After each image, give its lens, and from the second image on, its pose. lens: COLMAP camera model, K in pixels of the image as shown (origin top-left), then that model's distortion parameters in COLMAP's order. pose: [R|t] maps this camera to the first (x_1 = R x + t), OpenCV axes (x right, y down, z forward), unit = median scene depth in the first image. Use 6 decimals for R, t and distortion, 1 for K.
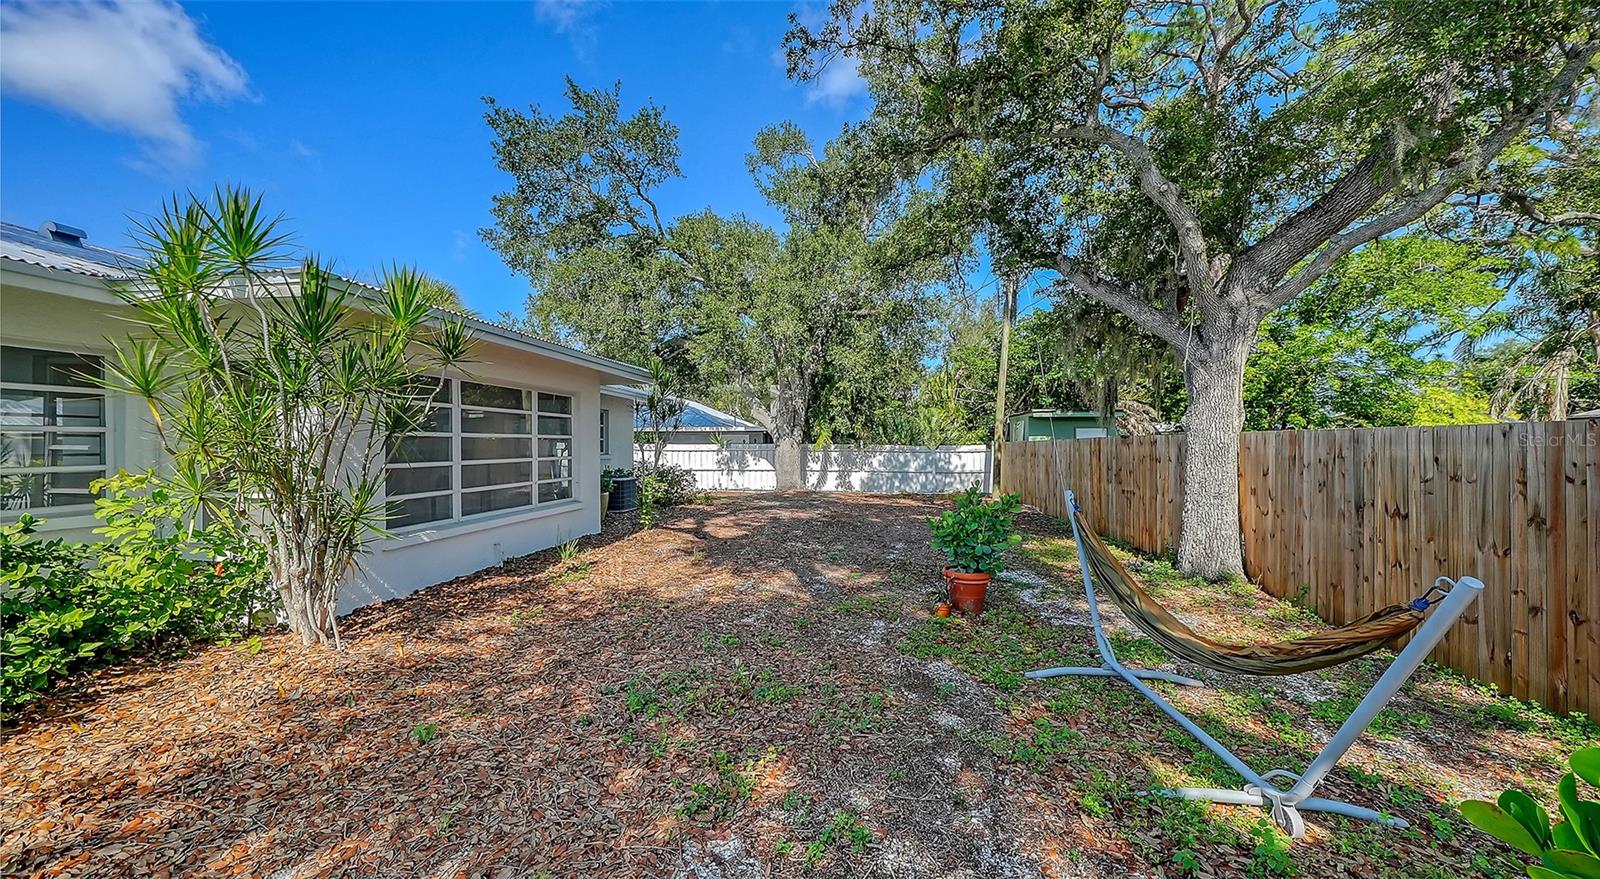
lens RADIAL K [[566.3, 0, 802.3], [0, 566.3, 438.1], [0, 0, 1]] dist [-0.004586, -0.000635]
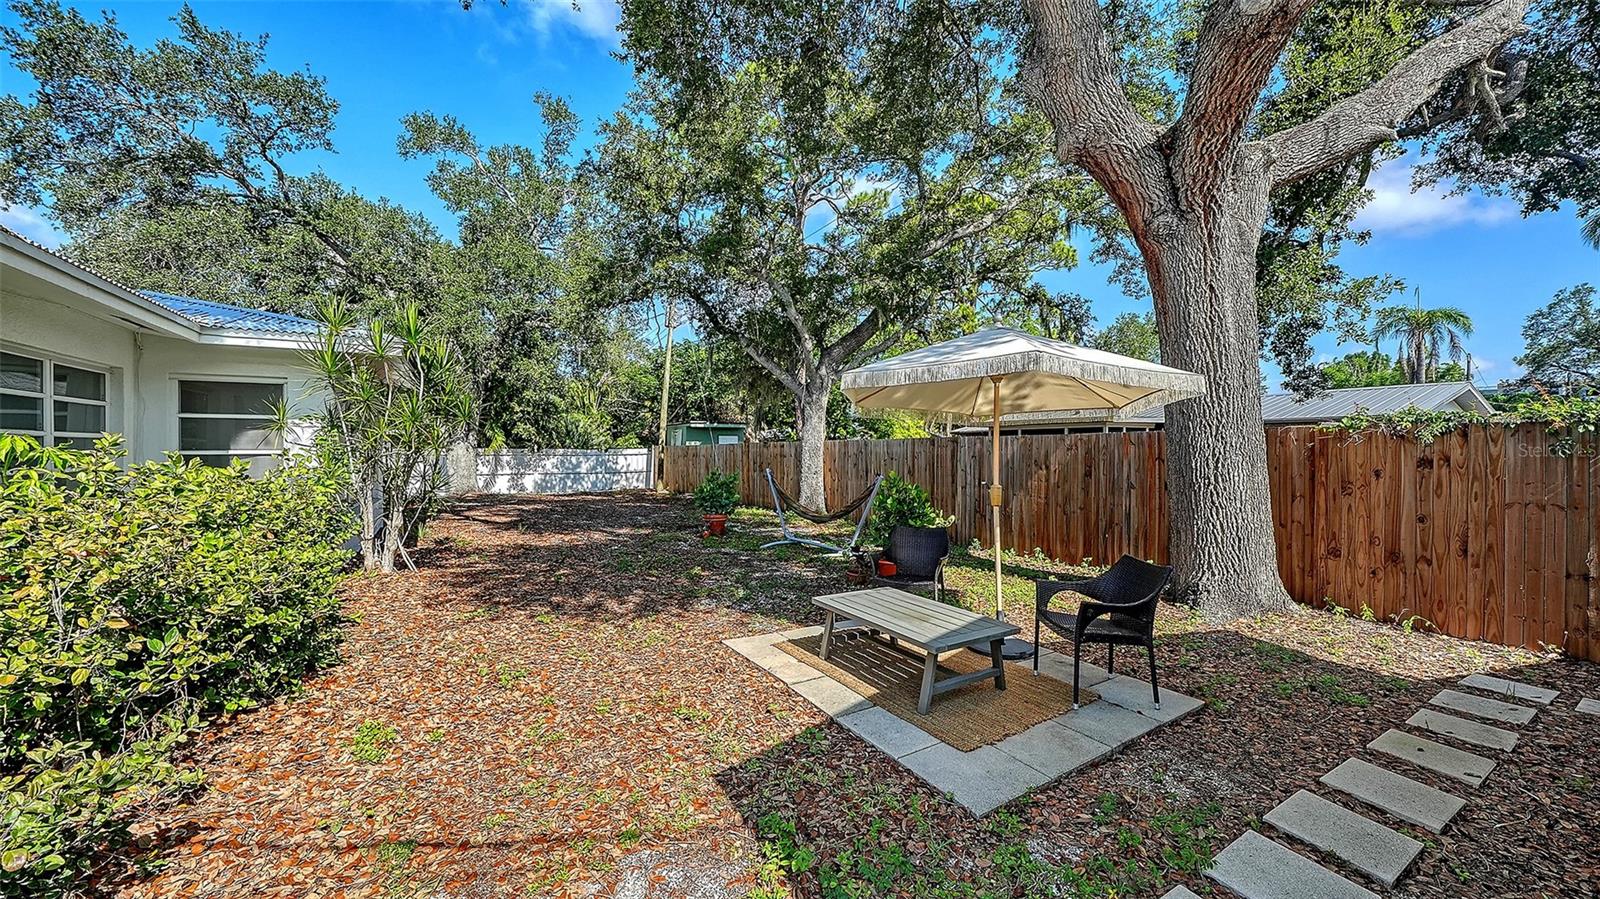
lens RADIAL K [[587.0, 0, 819.3], [0, 587.0, 465.2], [0, 0, 1]] dist [-0.006728, -0.000177]
pose [[0.772260, -0.021573, 0.634941, -0.224515], [-0.003704, 0.999253, 0.038456, -0.001626], [-0.635296, -0.032050, 0.771603, -0.238445]]
